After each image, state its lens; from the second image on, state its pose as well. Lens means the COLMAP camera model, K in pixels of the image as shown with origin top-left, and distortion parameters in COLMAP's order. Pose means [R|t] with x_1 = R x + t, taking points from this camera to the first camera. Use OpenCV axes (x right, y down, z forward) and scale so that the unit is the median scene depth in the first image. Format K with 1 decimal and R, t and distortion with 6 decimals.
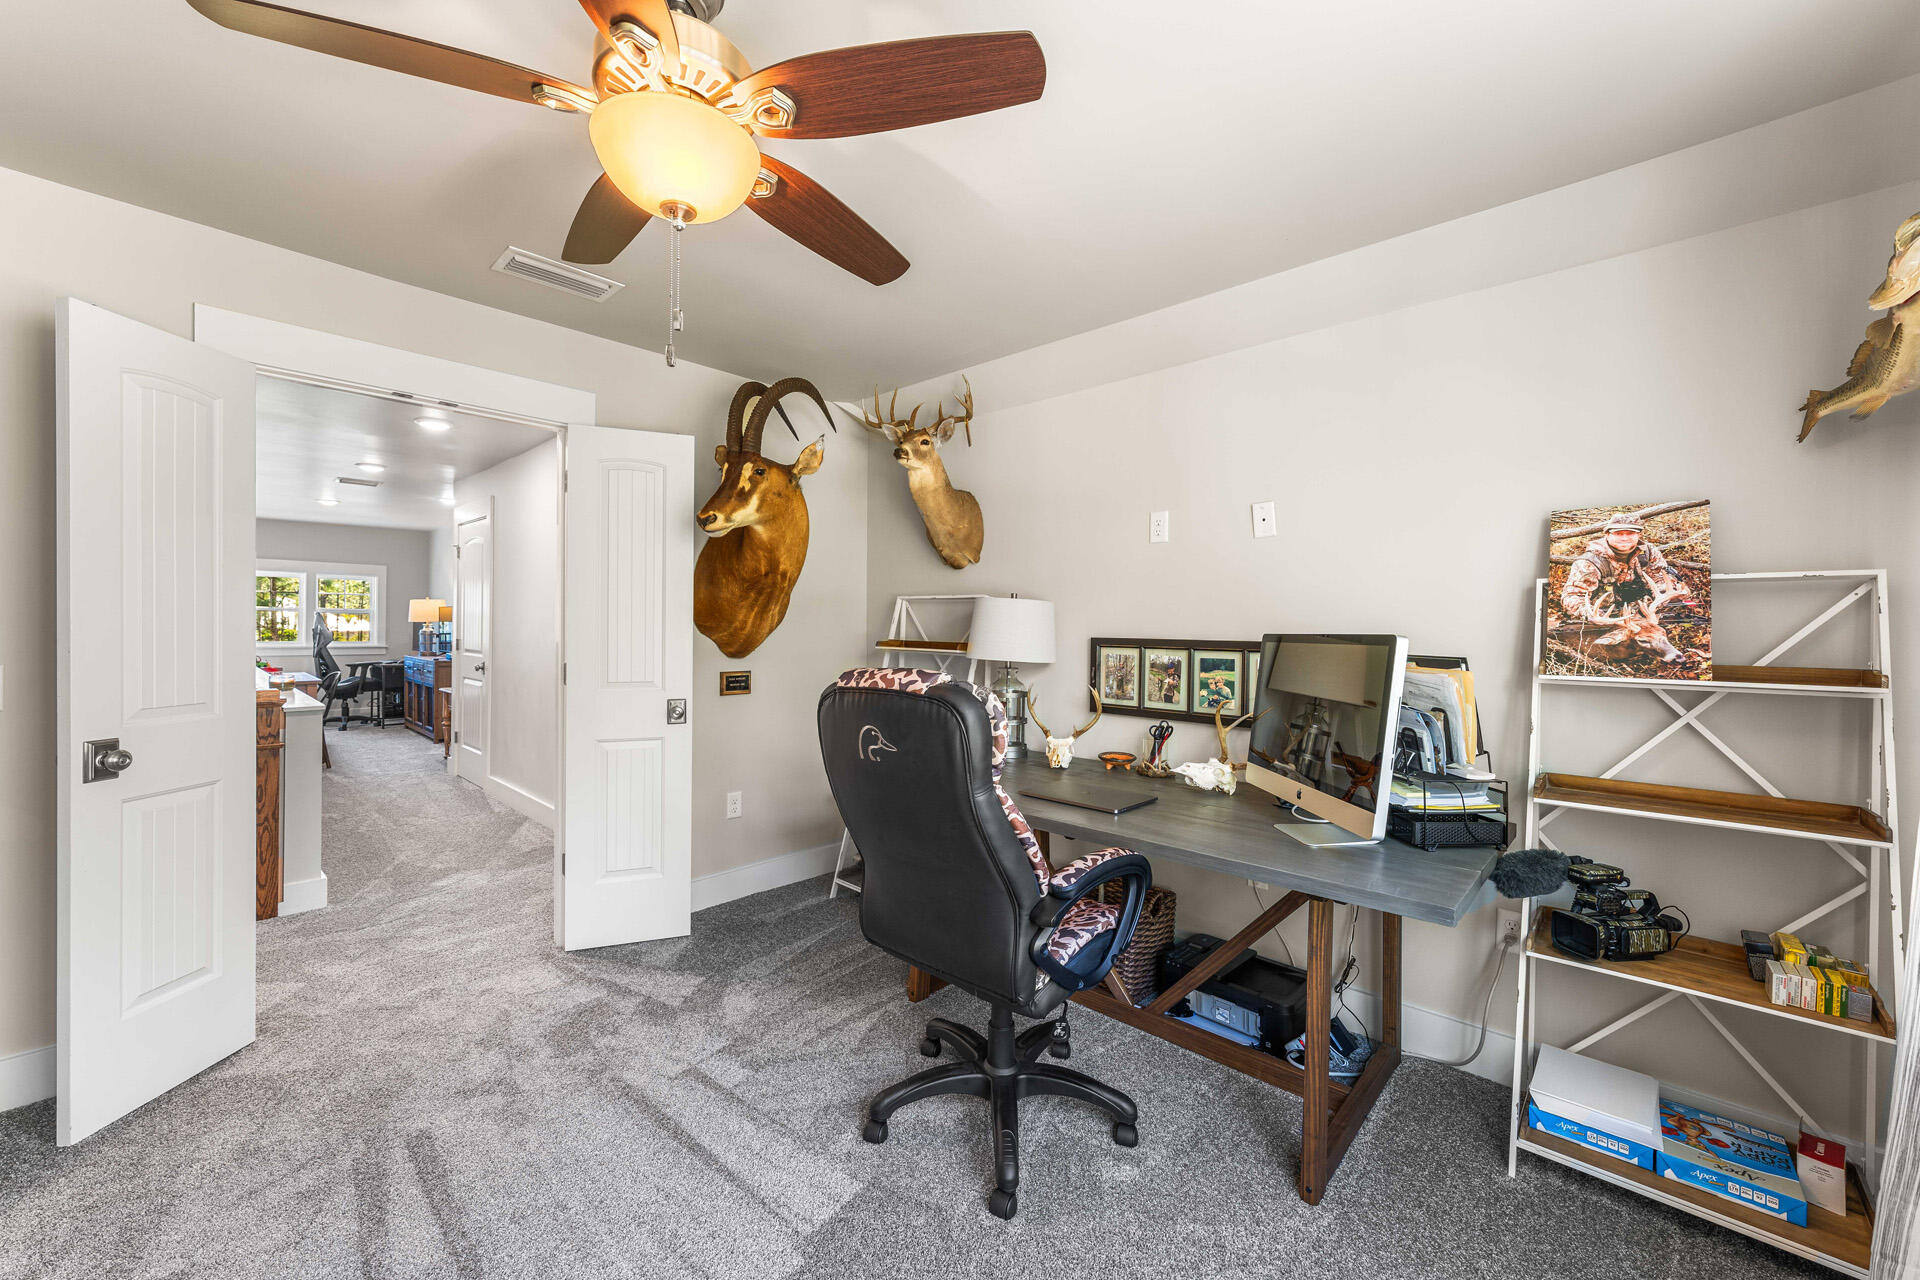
lens RADIAL K [[749.3, 0, 968.6], [0, 749.3, 630.6], [0, 0, 1]] dist [-0.002336, -0.000326]
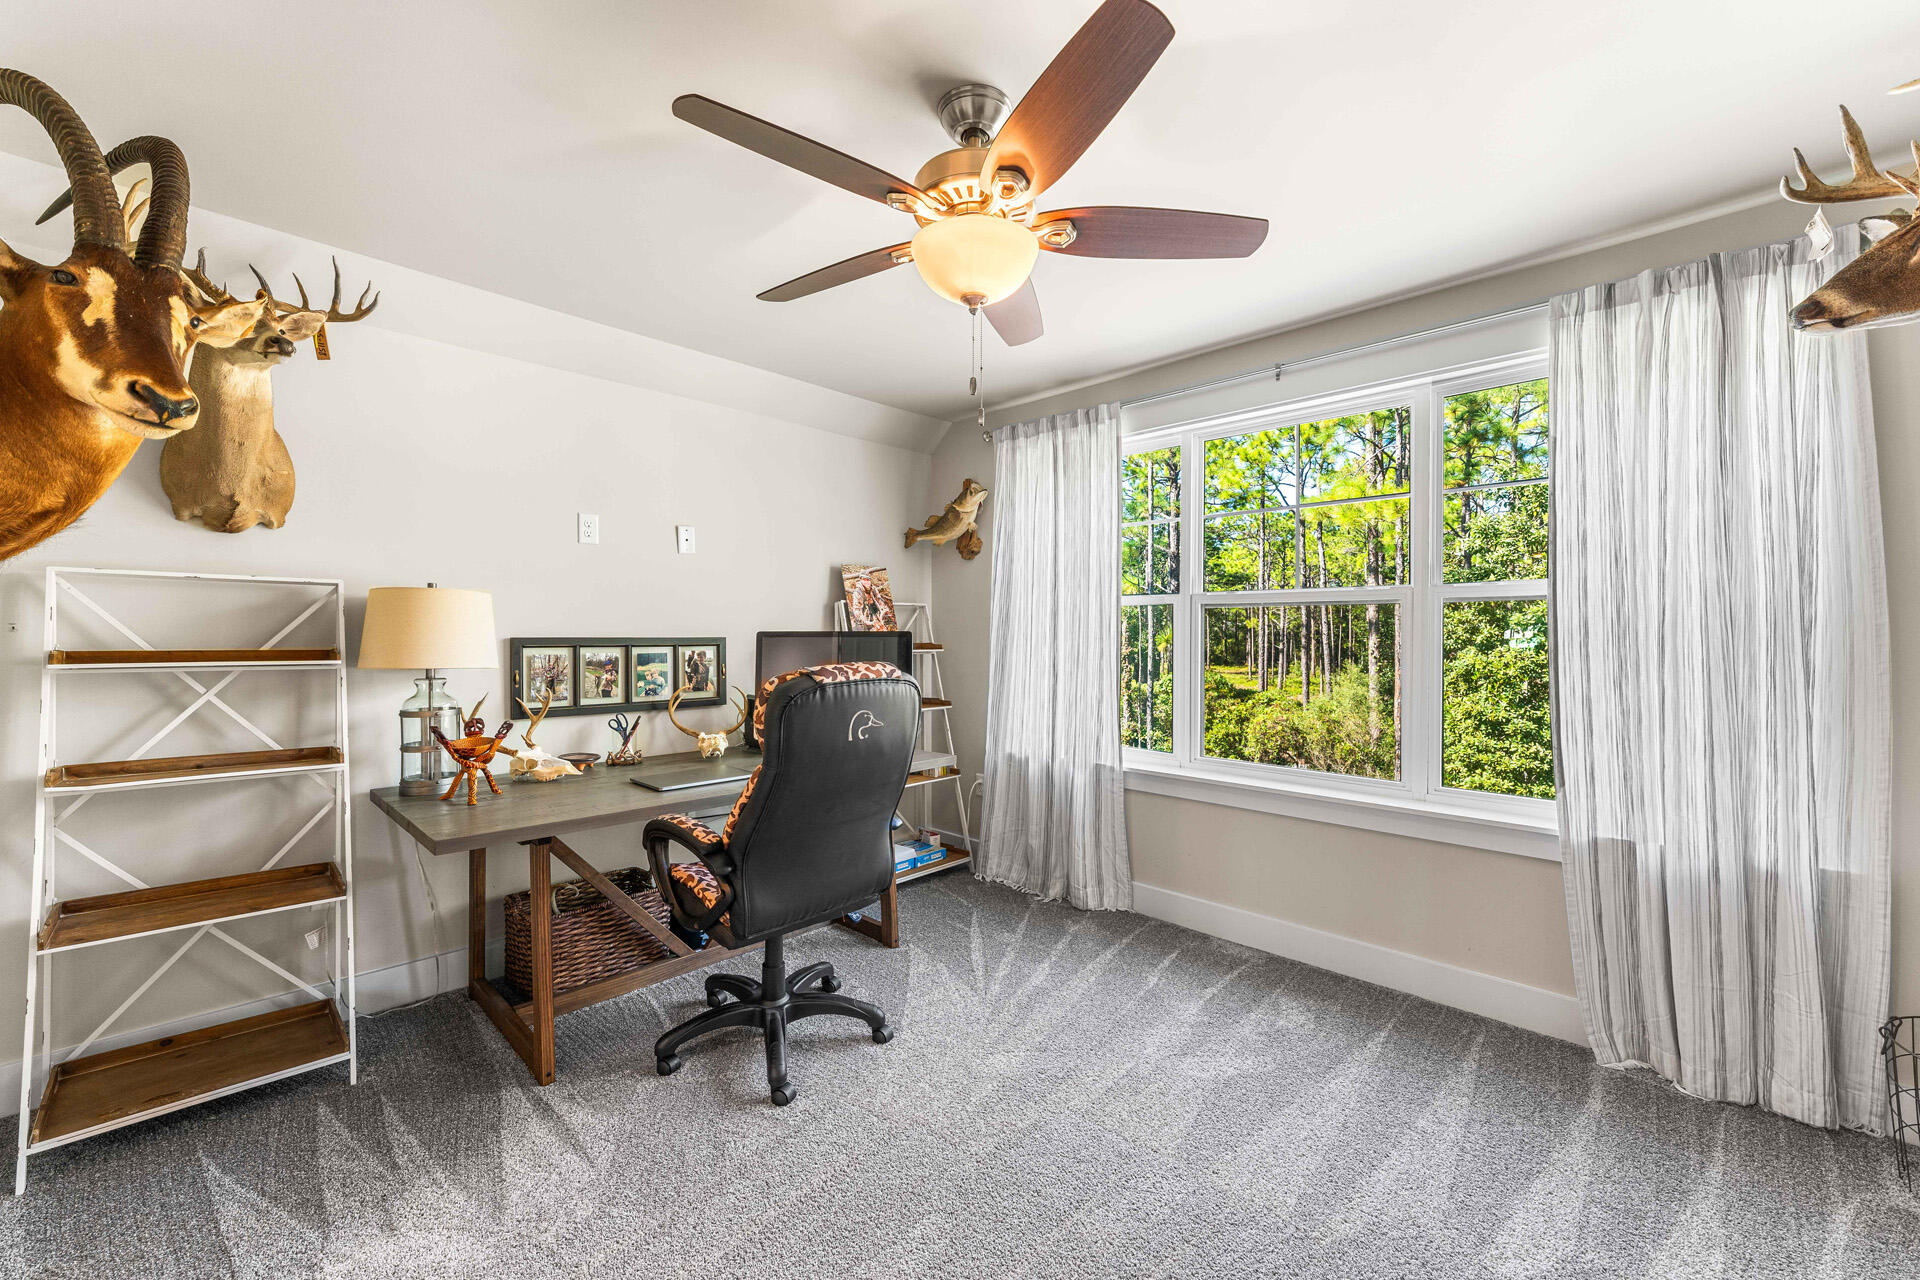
lens RADIAL K [[749.3, 0, 966.3], [0, 749.3, 634.5], [0, 0, 1]] dist [-0.002336, -0.000326]
pose [[0.022960, -0.016359, 0.999603, -0.789120], [-0.000532, 0.999866, 0.016376, -0.010511], [-0.999736, -0.000908, 0.022948, 0.467578]]
